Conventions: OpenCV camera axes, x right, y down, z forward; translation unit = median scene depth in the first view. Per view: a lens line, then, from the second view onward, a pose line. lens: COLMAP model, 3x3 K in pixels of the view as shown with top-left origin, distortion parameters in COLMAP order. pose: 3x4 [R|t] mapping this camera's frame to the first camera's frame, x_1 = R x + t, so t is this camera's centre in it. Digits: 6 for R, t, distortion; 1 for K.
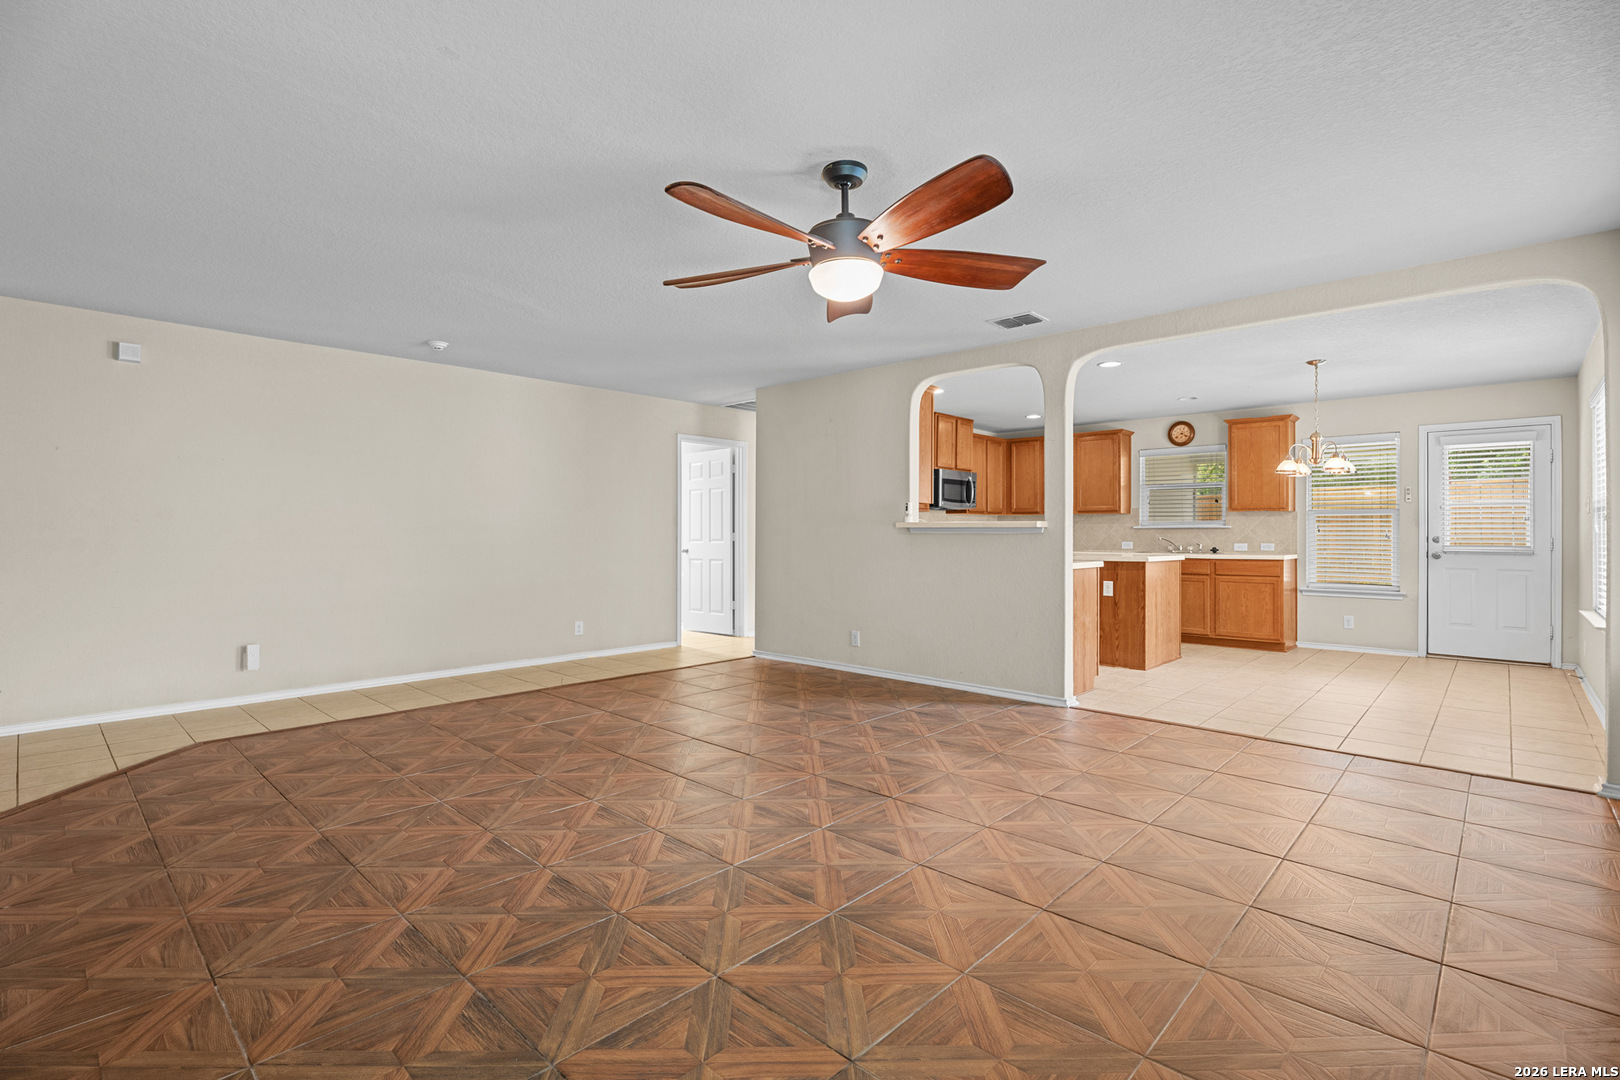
lens RADIAL K [[737.0, 0, 810.9], [0, 737.0, 534.8], [0, 0, 1]] dist [-0.004080, 0.000147]
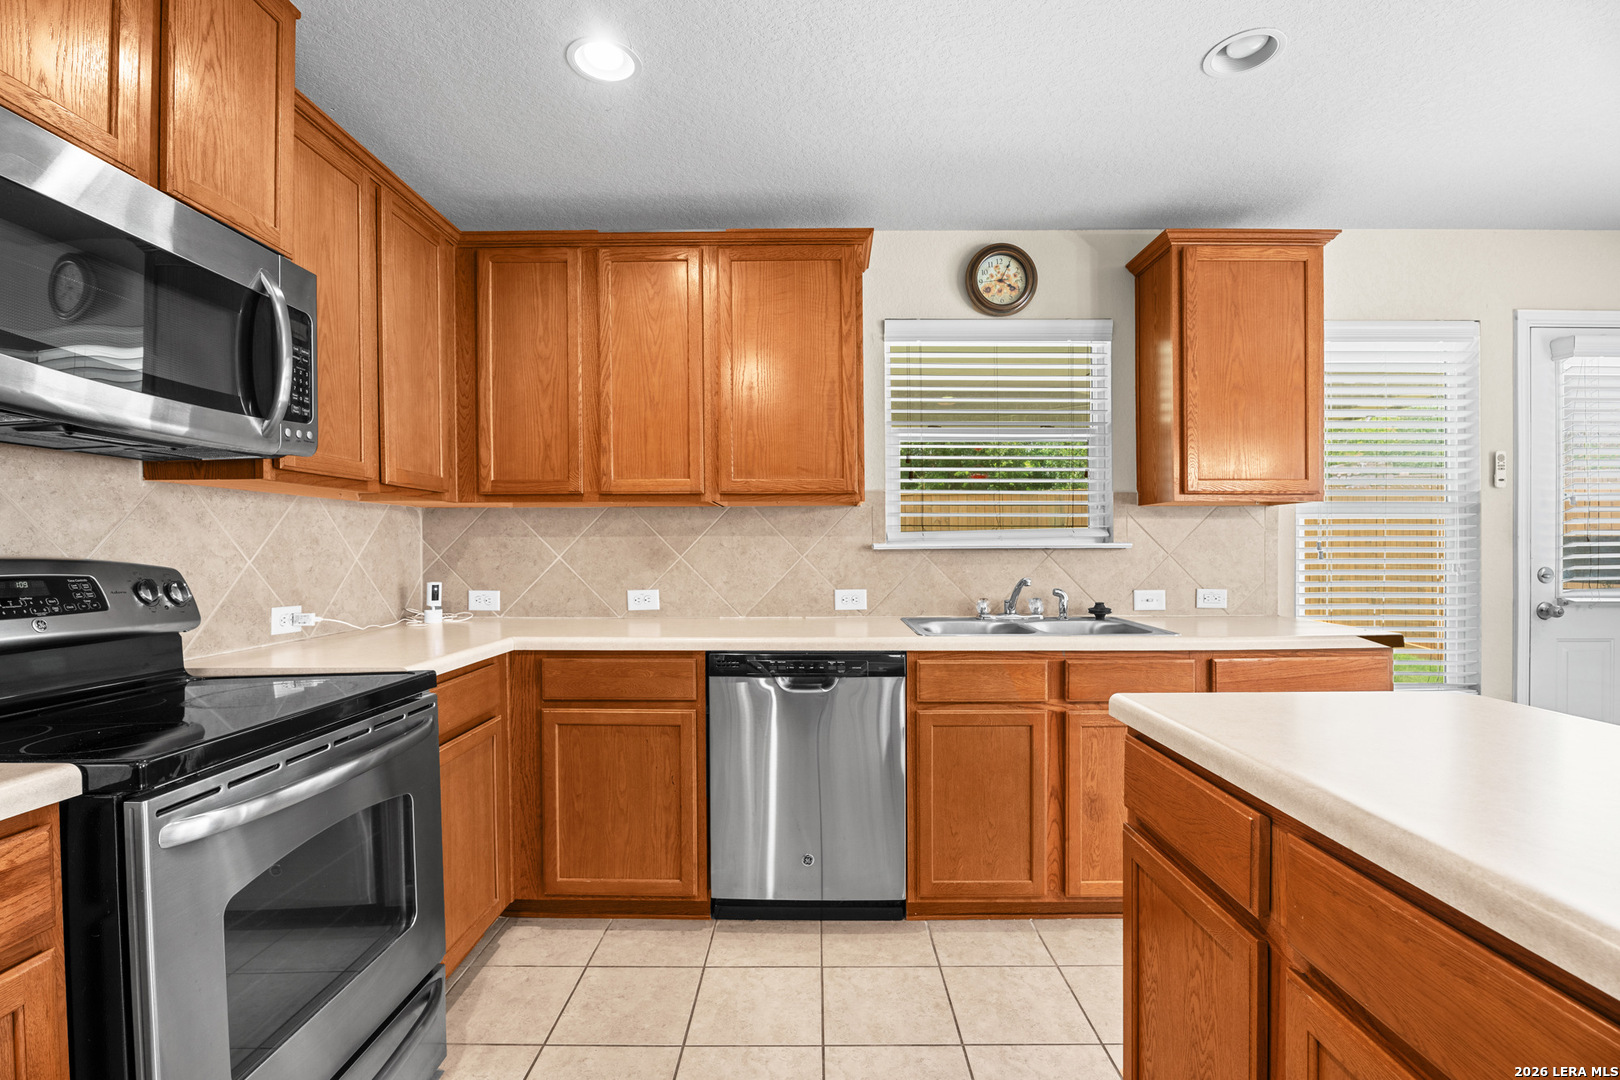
lens RADIAL K [[737.0, 0, 812.0], [0, 737.0, 550.8], [0, 0, 1]] dist [-0.004080, 0.000147]
pose [[0.734728, -0.007147, 0.678324, 0.188881], [0.006299, 0.999973, 0.003713, -0.009583], [-0.678333, 0.001545, 0.734753, 0.765671]]
